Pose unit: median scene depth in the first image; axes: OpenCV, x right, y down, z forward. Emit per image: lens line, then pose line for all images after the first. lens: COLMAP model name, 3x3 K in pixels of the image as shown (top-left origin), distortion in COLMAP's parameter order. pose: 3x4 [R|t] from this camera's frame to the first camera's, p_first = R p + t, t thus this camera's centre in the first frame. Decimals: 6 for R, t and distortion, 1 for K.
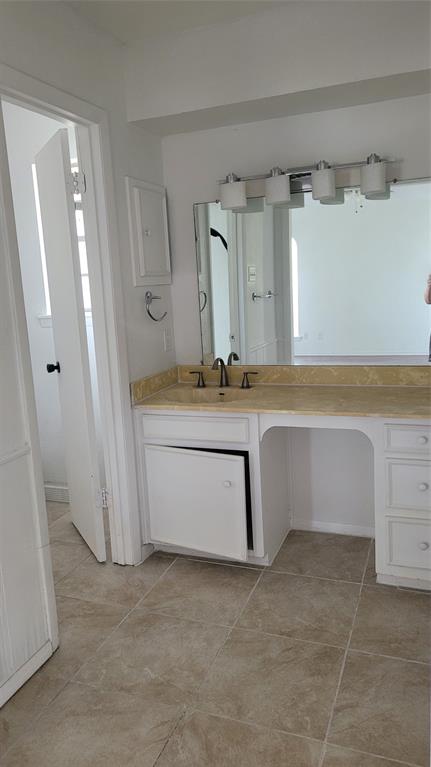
lens RADIAL K [[576.8, 0, 216.8], [0, 576.8, 377.8], [0, 0, 1]] dist [0.062316, -0.047119]
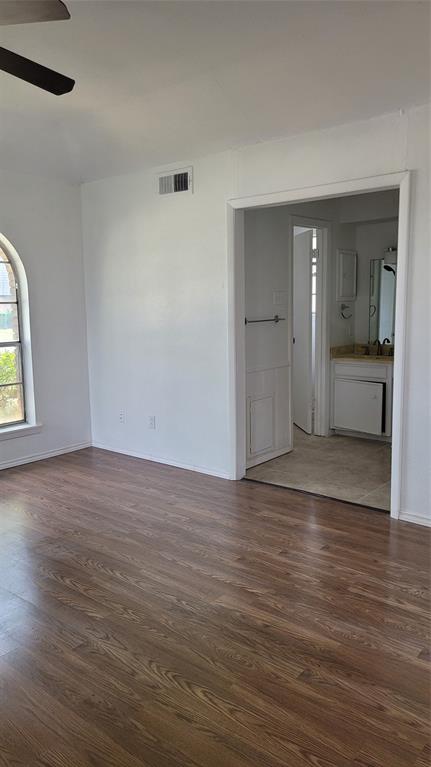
lens RADIAL K [[576.8, 0, 222.9], [0, 576.8, 381.0], [0, 0, 1]] dist [0.062316, -0.047119]
pose [[0.949304, 0.078589, -0.304377, 0.121486], [-0.085402, 0.996305, -0.009113, 0.176045], [0.302536, 0.034646, 0.952508, -1.058541]]
